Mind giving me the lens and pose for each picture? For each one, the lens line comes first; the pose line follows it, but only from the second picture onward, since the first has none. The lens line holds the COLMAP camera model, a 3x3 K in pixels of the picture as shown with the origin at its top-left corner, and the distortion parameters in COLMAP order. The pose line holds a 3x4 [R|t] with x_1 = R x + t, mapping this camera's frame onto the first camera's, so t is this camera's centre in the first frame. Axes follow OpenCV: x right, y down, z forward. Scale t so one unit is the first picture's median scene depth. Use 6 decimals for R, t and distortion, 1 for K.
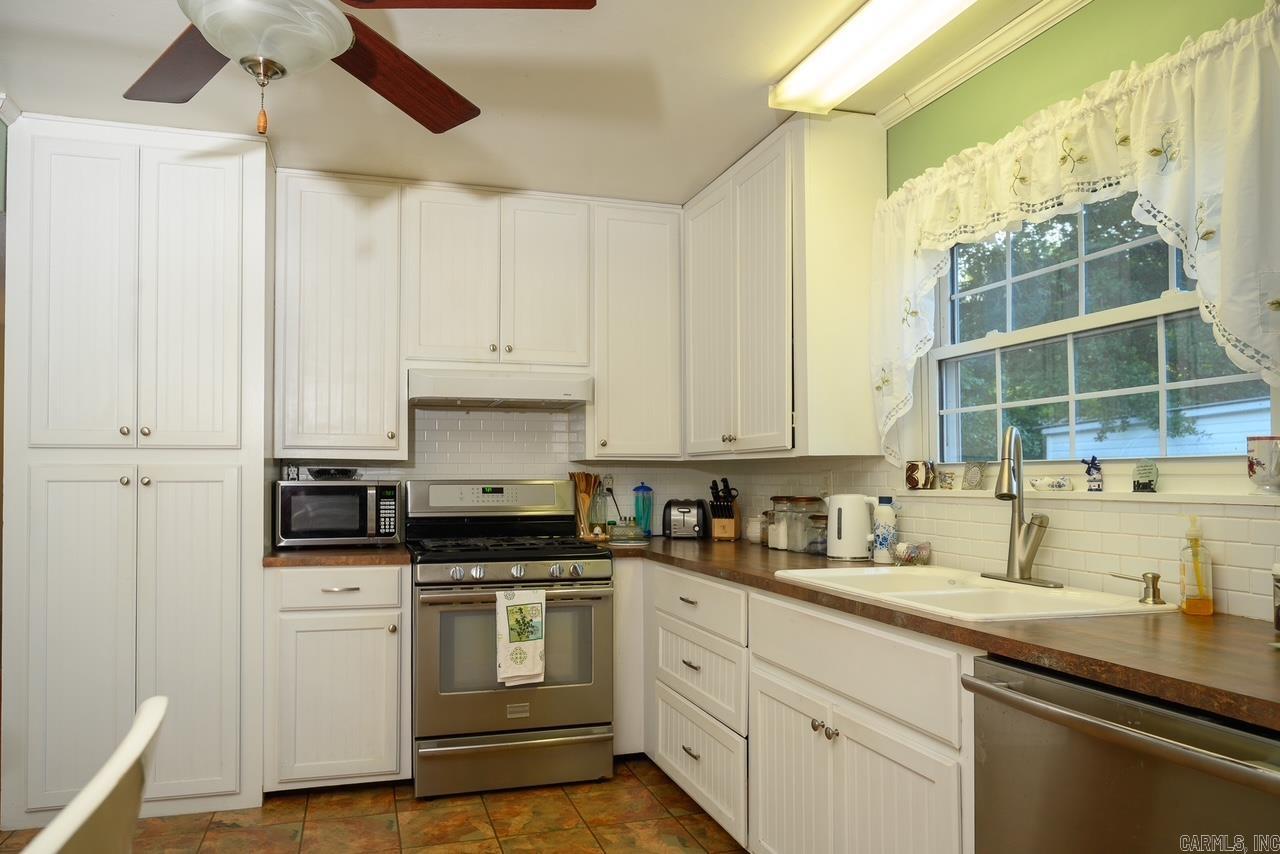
lens RADIAL K [[824.3, 0, 554.4], [0, 824.3, 470.6], [0, 0, 1]] dist [-0.024529, -0.004321]
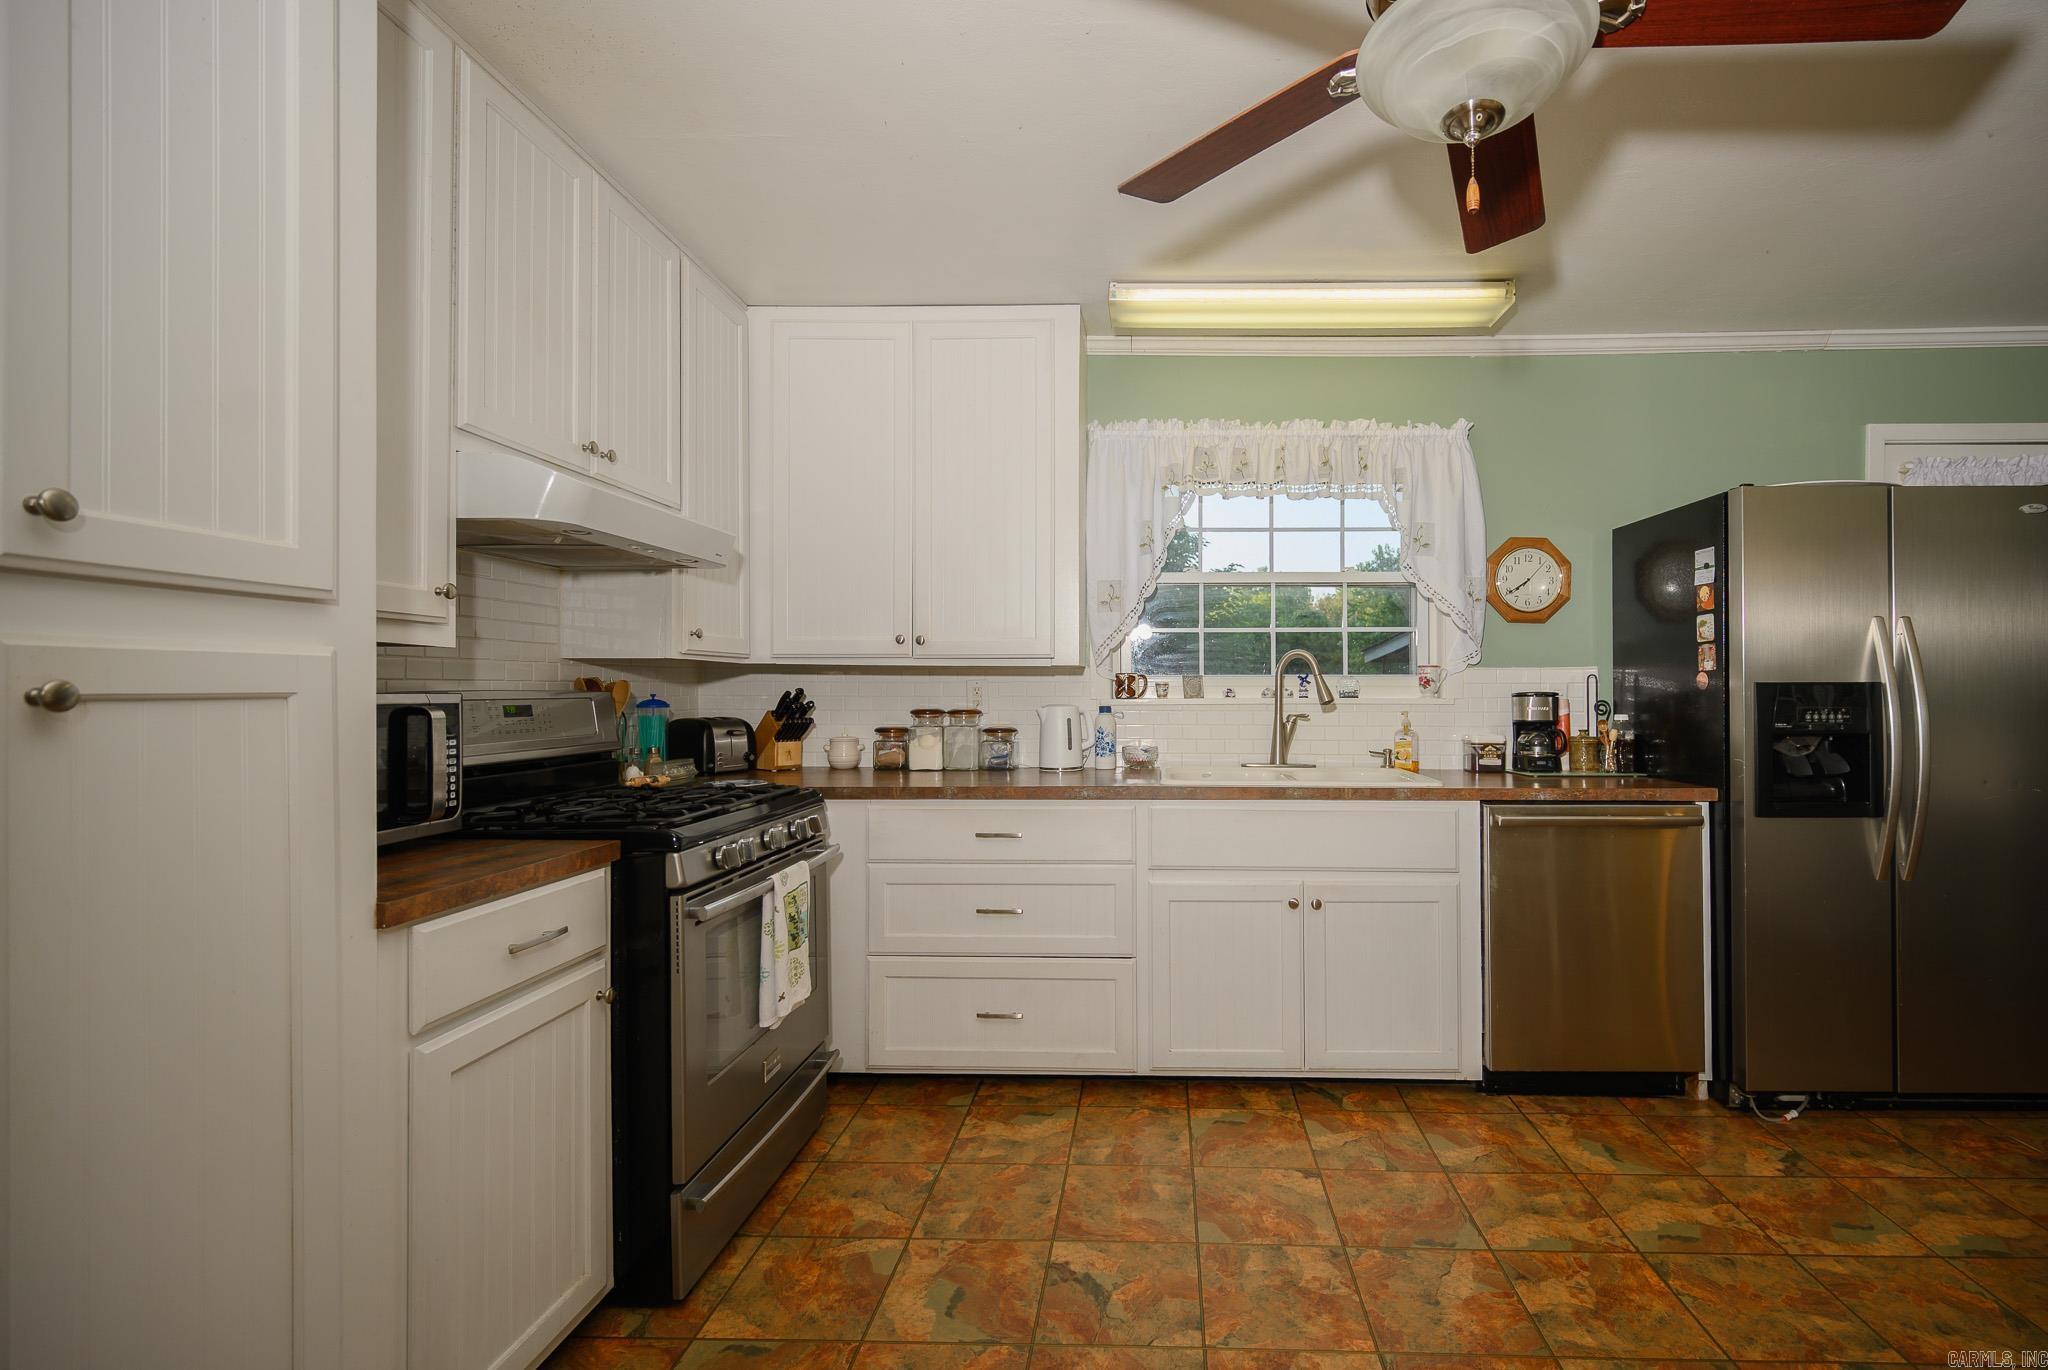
lens RADIAL K [[944.5, 0, 1111.7], [0, 944.5, 682.2], [0, 0, 1]] dist [0.005630, 0.000200]
pose [[0.267732, 0.008771, 0.963453, -0.699427], [-0.011149, 0.999920, -0.006005, 0.006524], [-0.963429, -0.009134, 0.267808, 0.597746]]
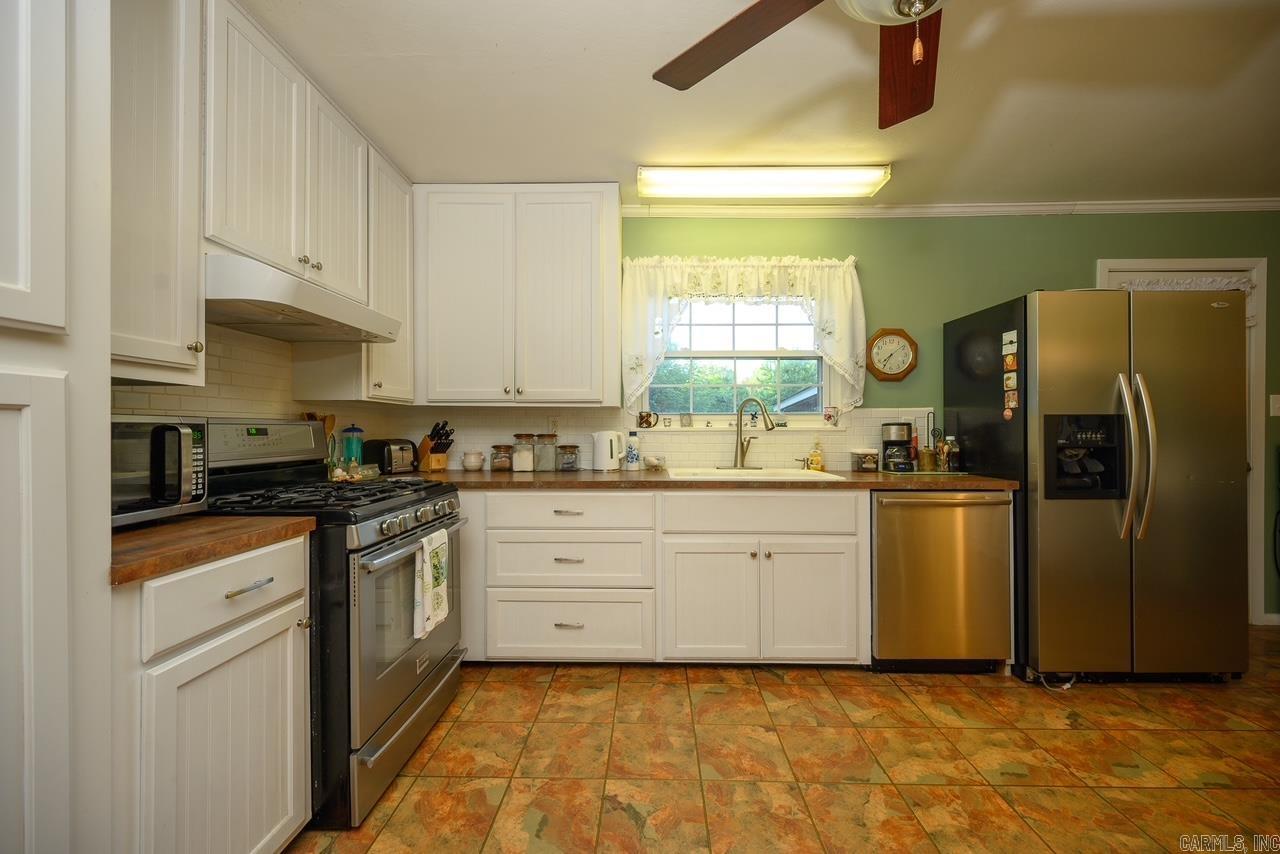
lens RADIAL K [[523.4, 0, 629.8], [0, 523.4, 425.4], [0, 0, 1]] dist [0.001448, 0.000720]
pose [[0.262152, 0.006857, 0.965002, -0.598985], [-0.010709, 0.999934, -0.004196, 0.020010], [-0.964967, -0.009234, 0.262208, 0.645965]]
